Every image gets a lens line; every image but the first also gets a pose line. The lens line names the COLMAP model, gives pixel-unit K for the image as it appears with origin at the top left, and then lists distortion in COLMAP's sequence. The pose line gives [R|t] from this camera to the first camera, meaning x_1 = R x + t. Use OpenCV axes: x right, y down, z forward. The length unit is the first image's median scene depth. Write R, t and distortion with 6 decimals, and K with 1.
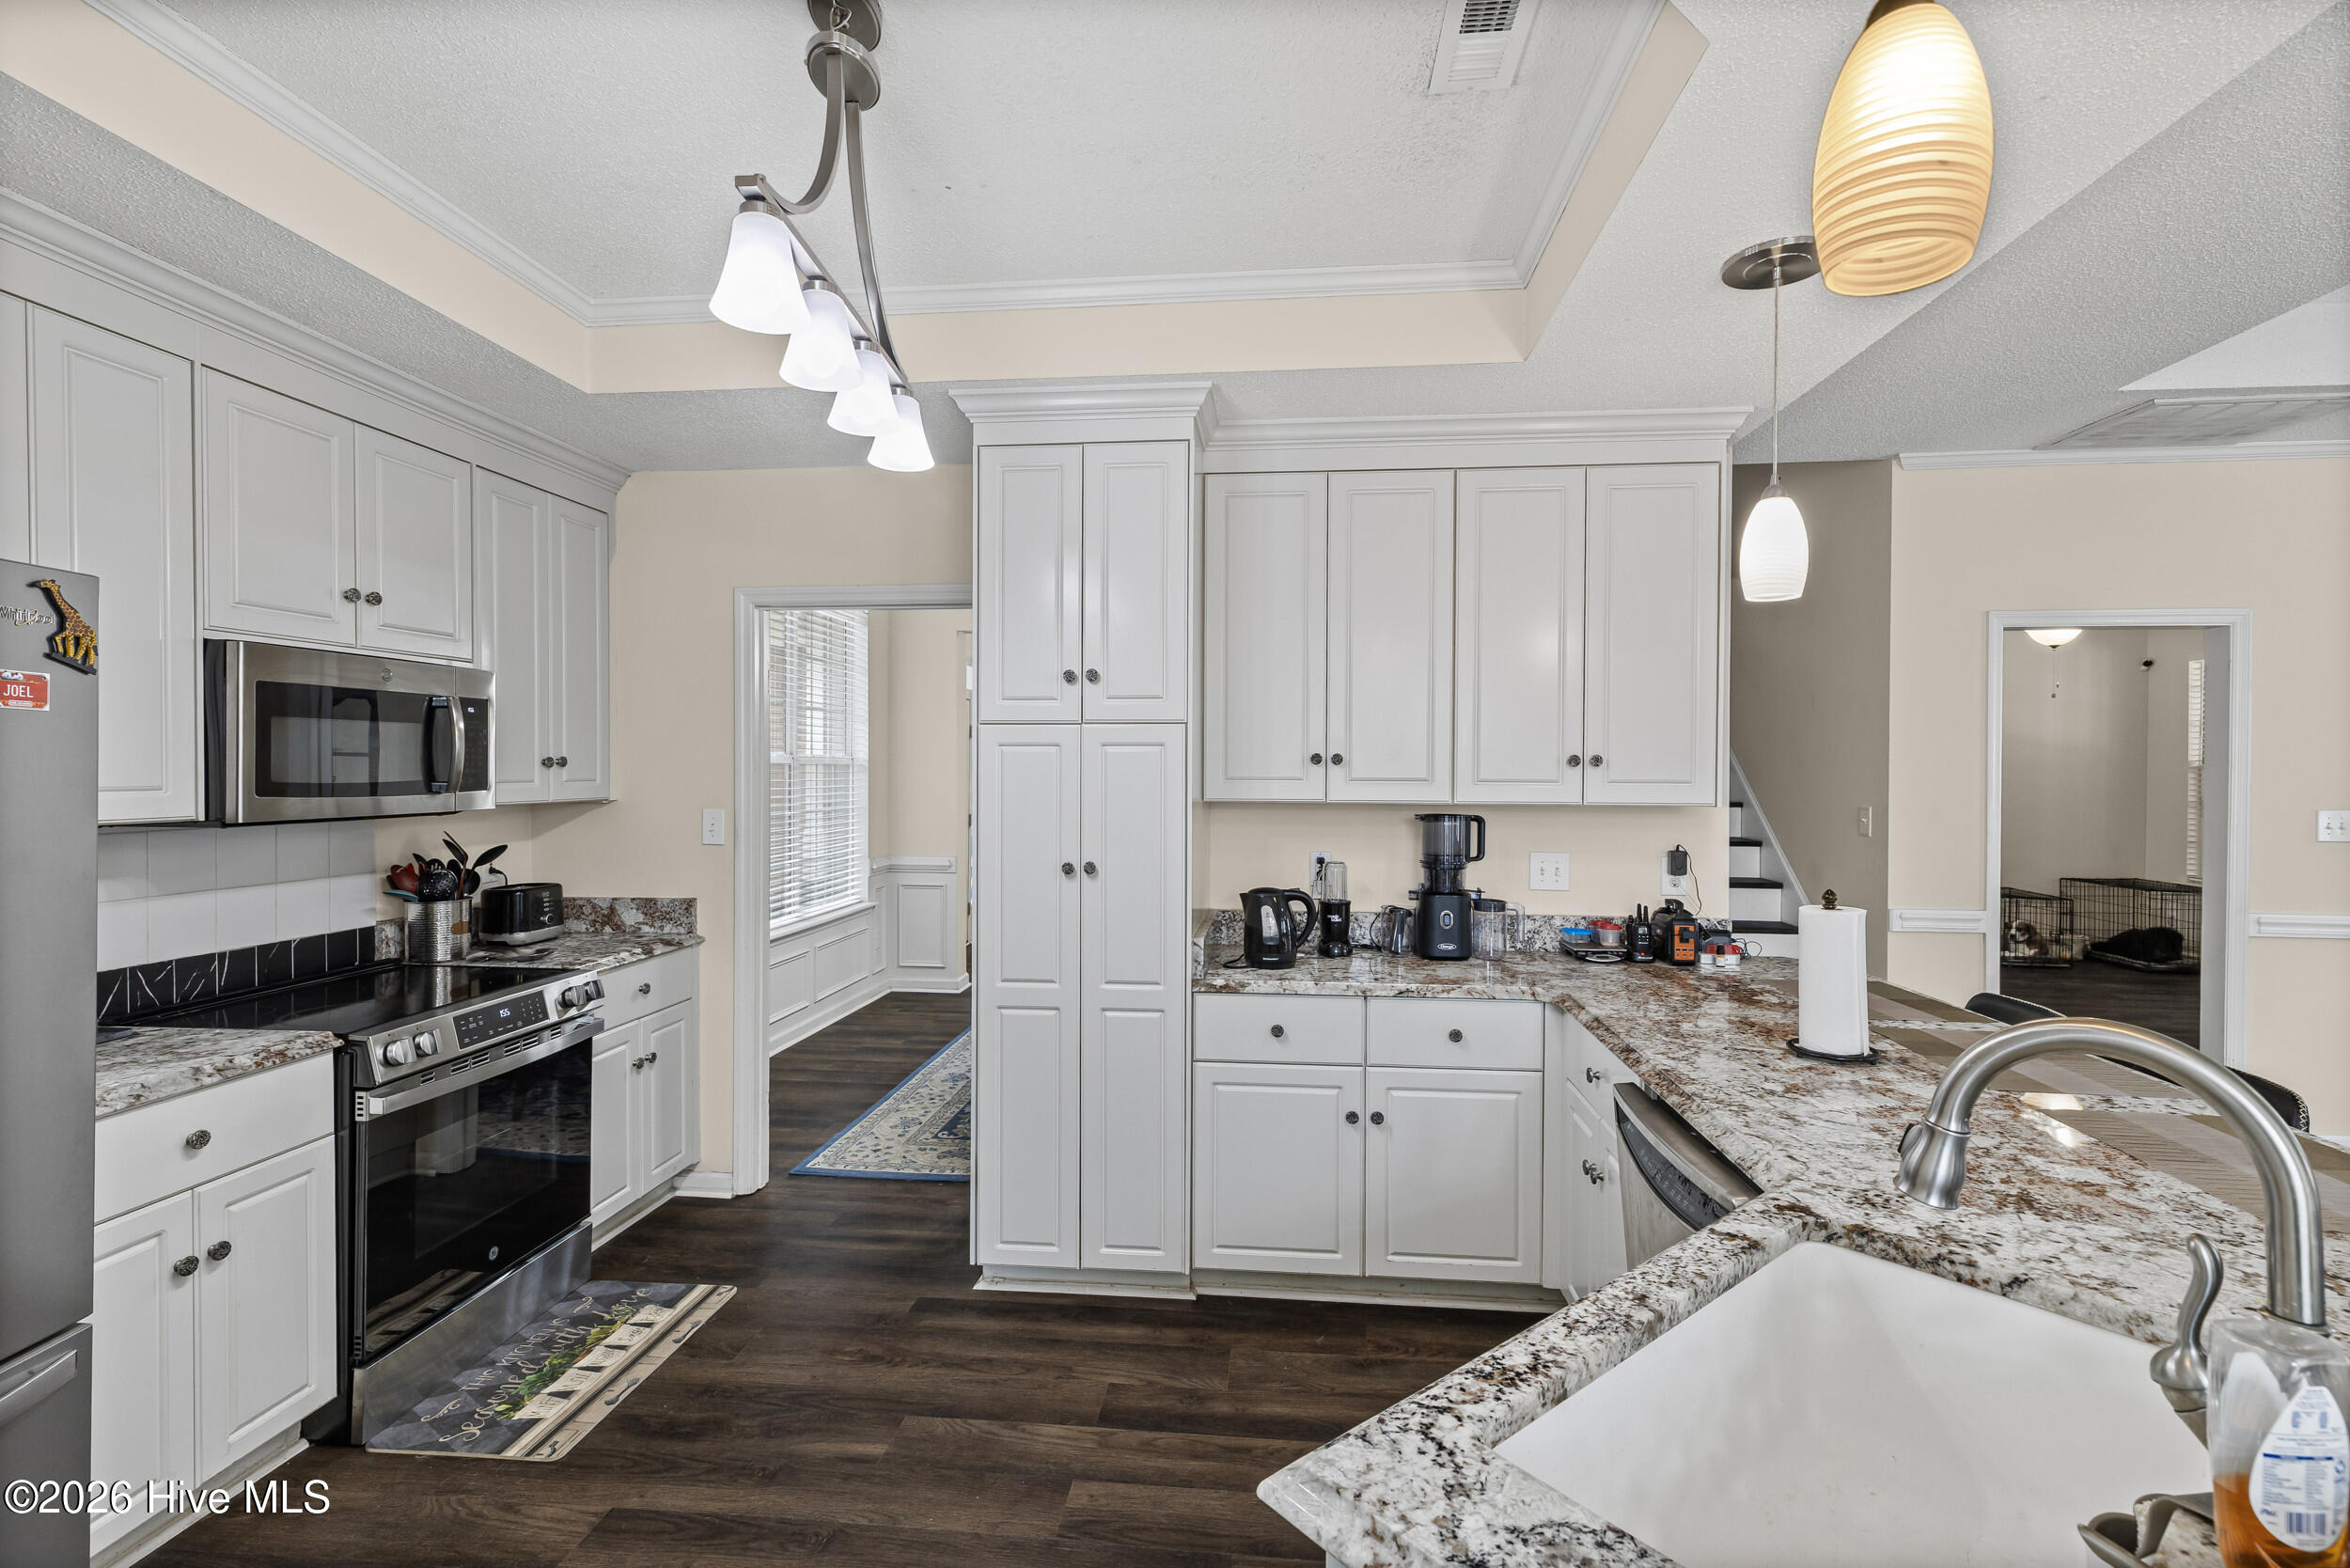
lens RADIAL K [[1055.7, 0, 1186.2], [0, 1055.7, 780.8], [0, 0, 1]] dist [0.005608, 0.000439]
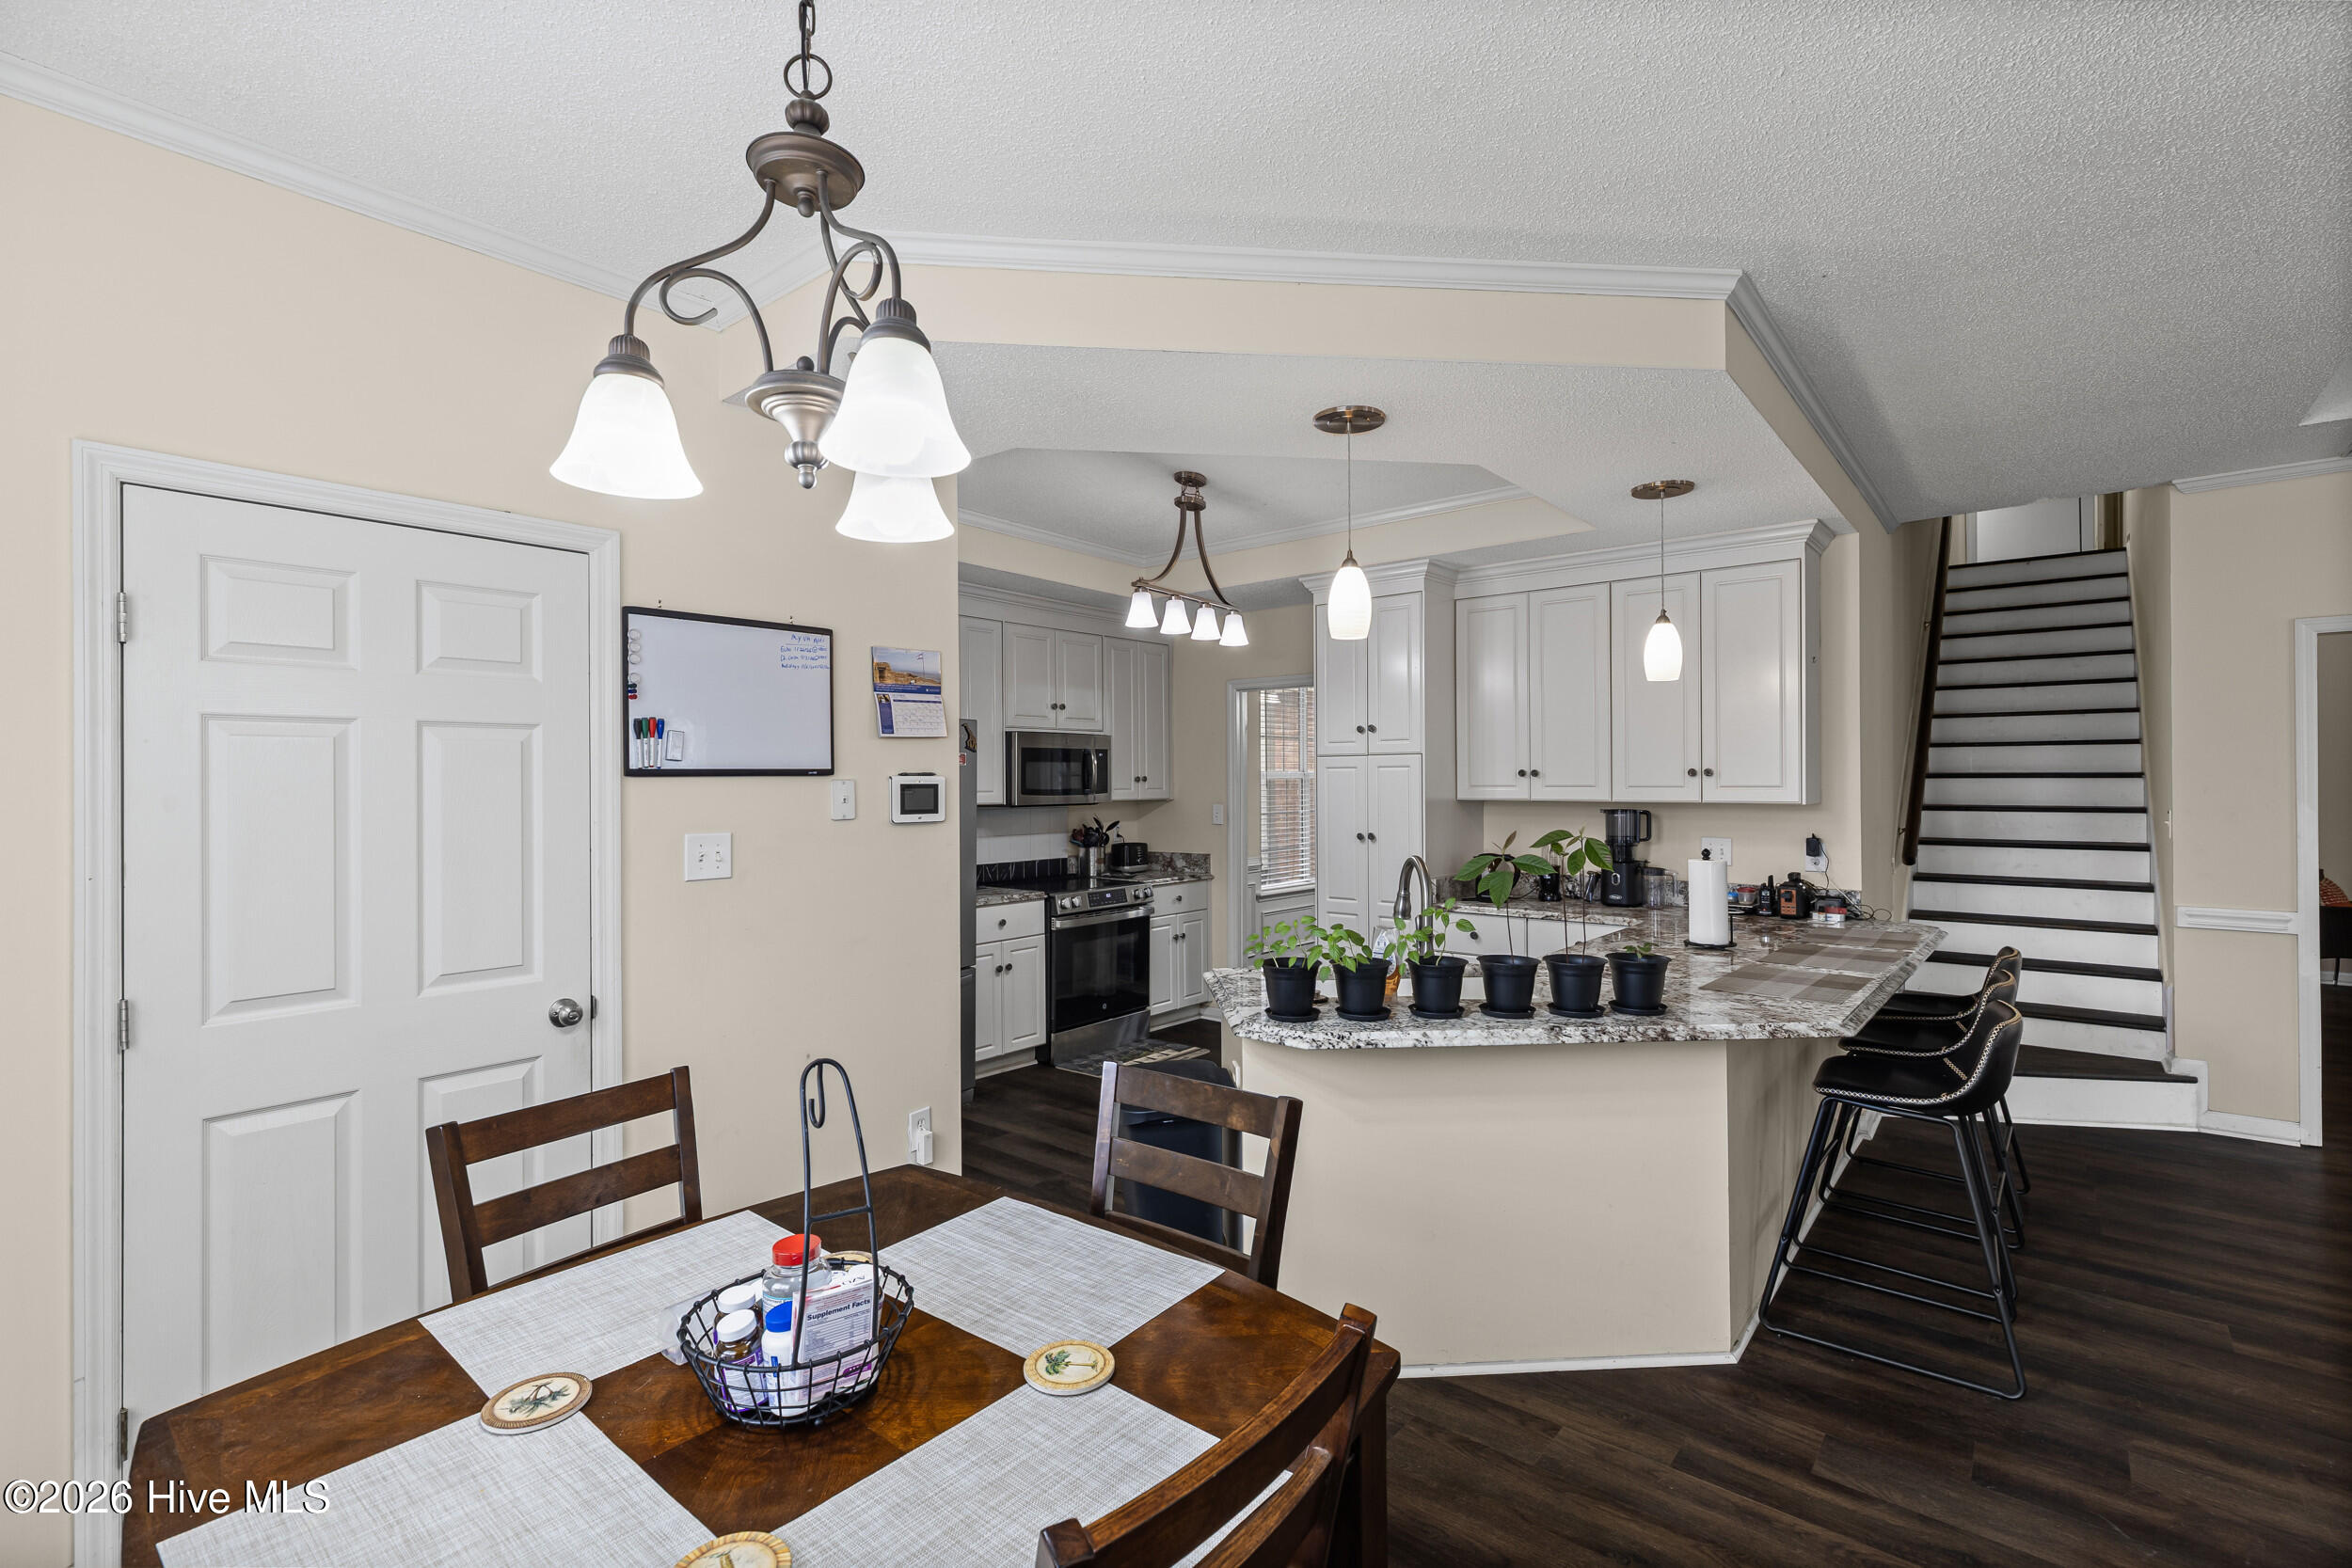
lens RADIAL K [[1056.5, 0, 1179.0], [0, 1056.5, 773.1], [0, 0, 1]] dist [0.005608, 0.000439]
pose [[0.825542, -0.011469, -0.564224, 0.604552], [0.001517, 0.999835, -0.018104, 0.007384], [0.564339, 0.014090, 0.825423, -0.610929]]
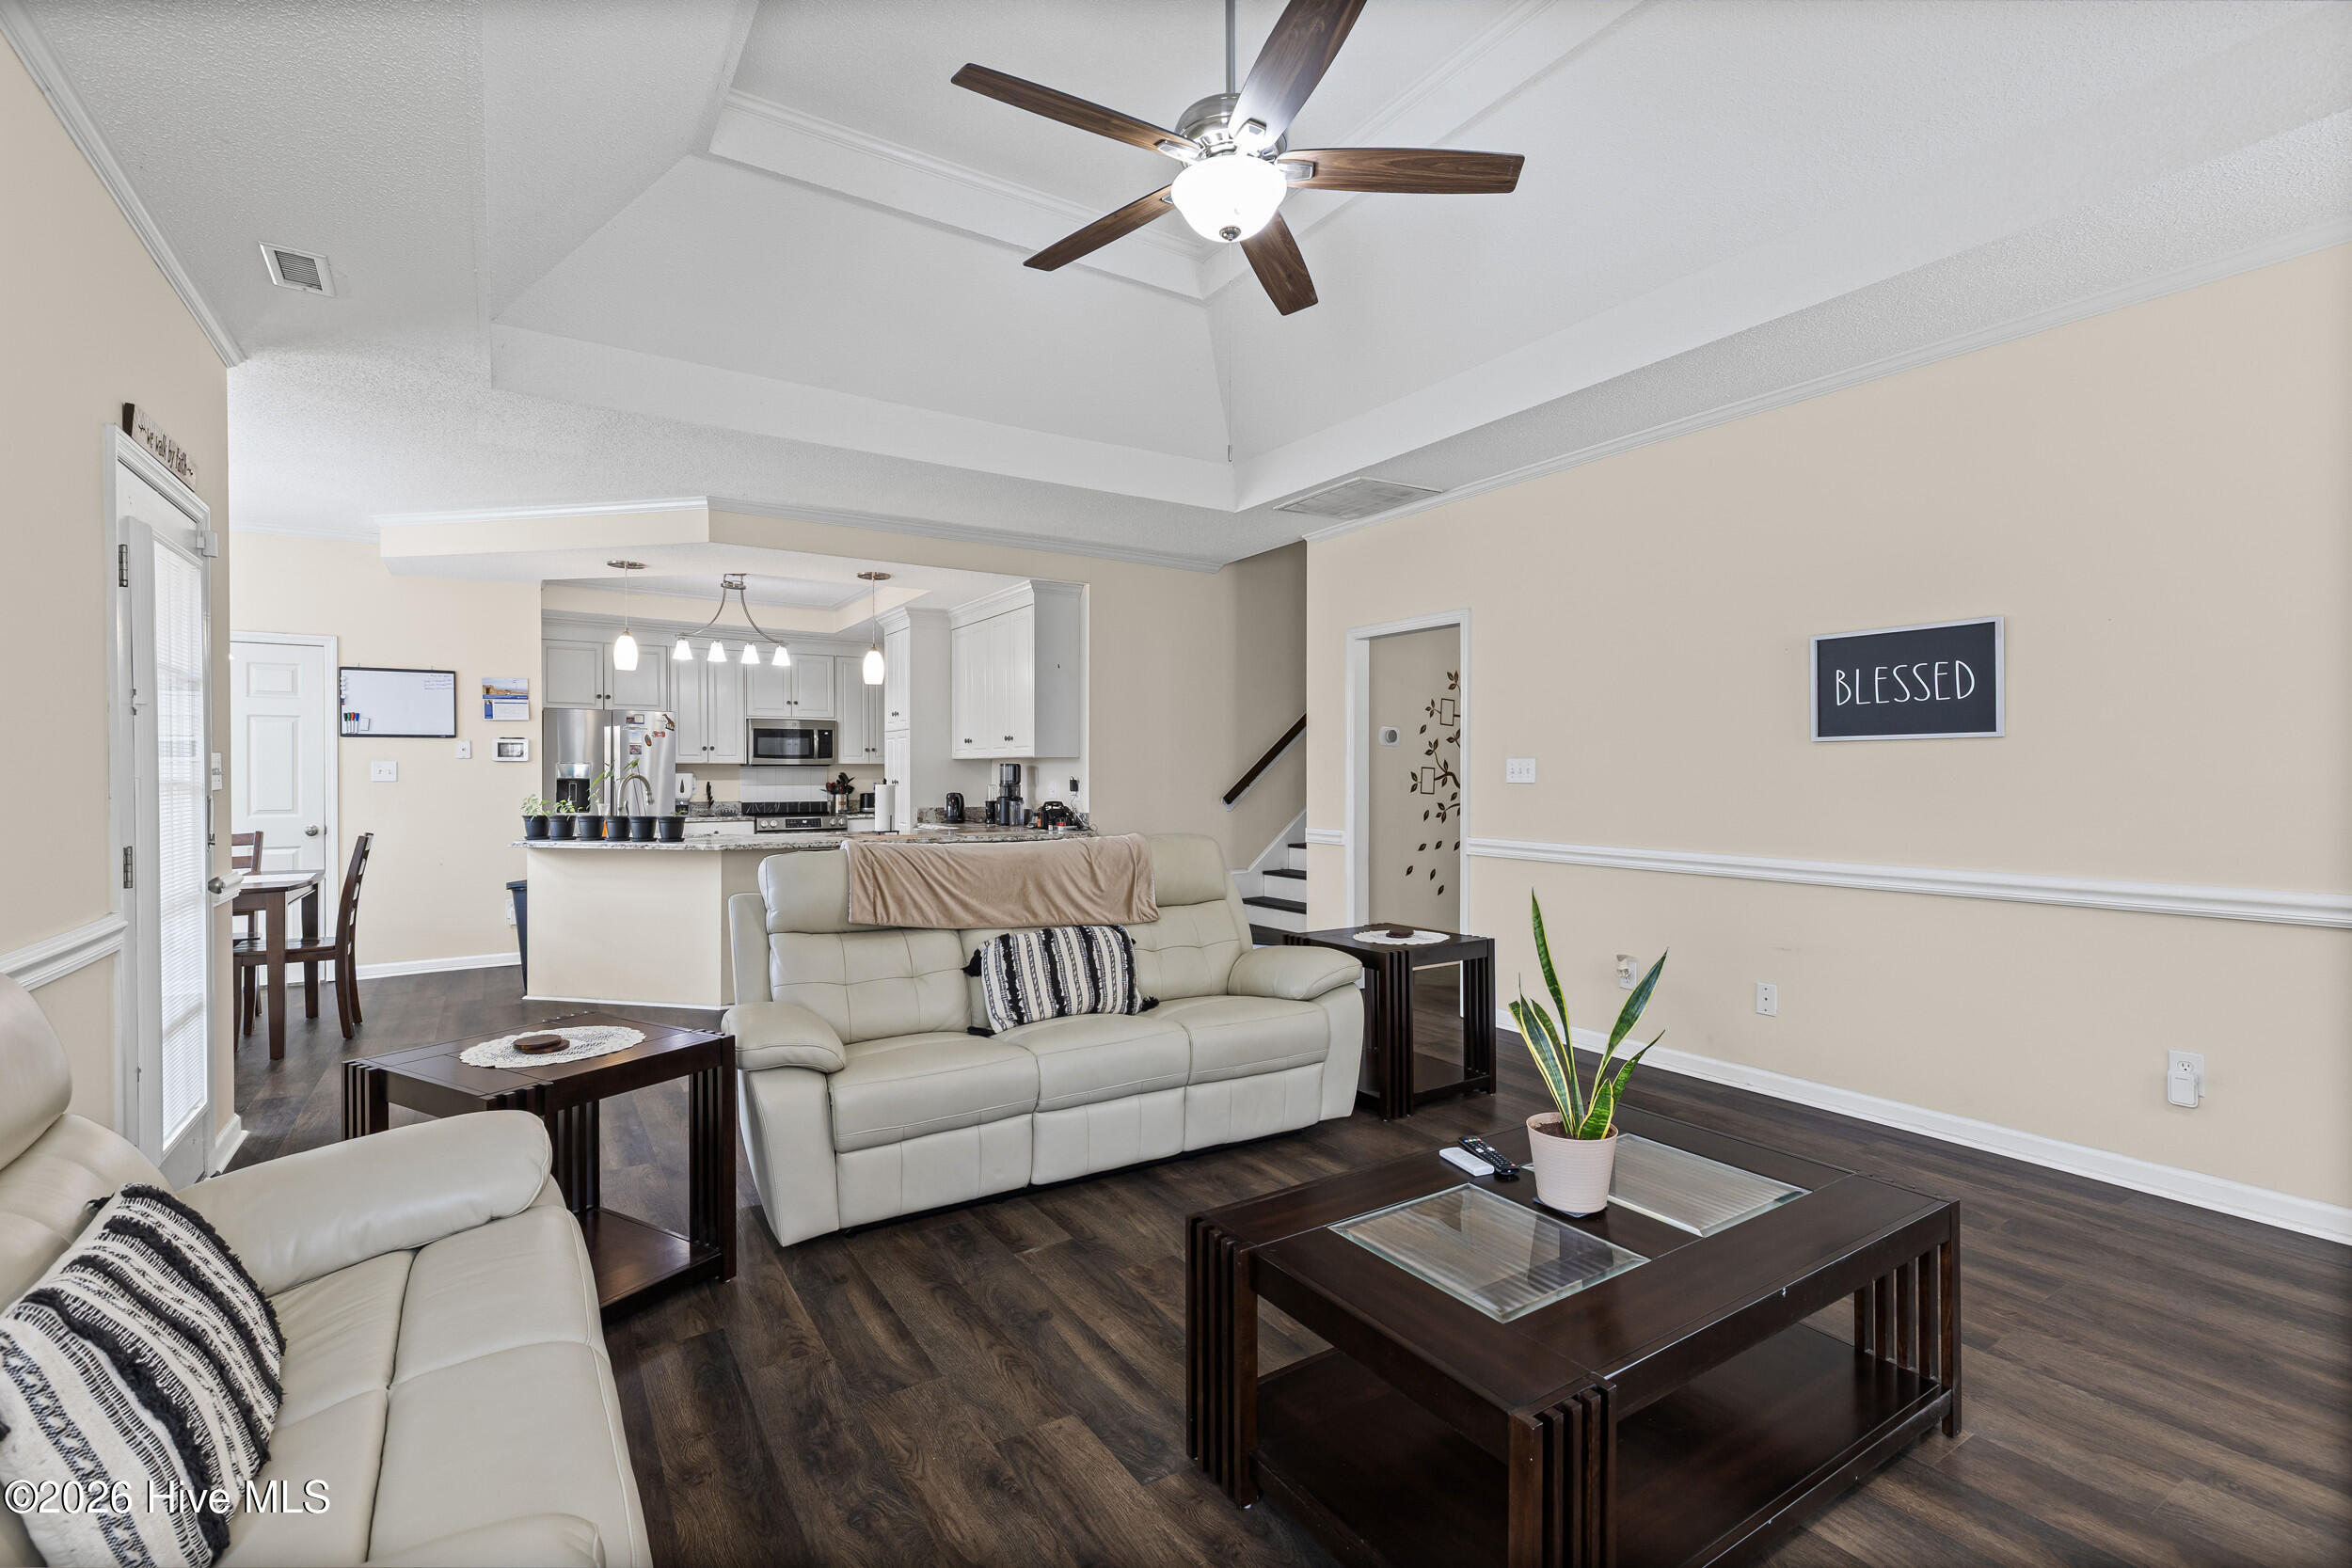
lens RADIAL K [[1056.5, 0, 1175.2], [0, 1056.5, 776.8], [0, 0, 1]] dist [0.005608, 0.000439]
pose [[0.616061, -0.002741, -0.787694, 2.421641], [-0.004565, 0.999965, -0.007050, 0.080356], [0.787686, 0.007939, 0.616026, -0.143783]]
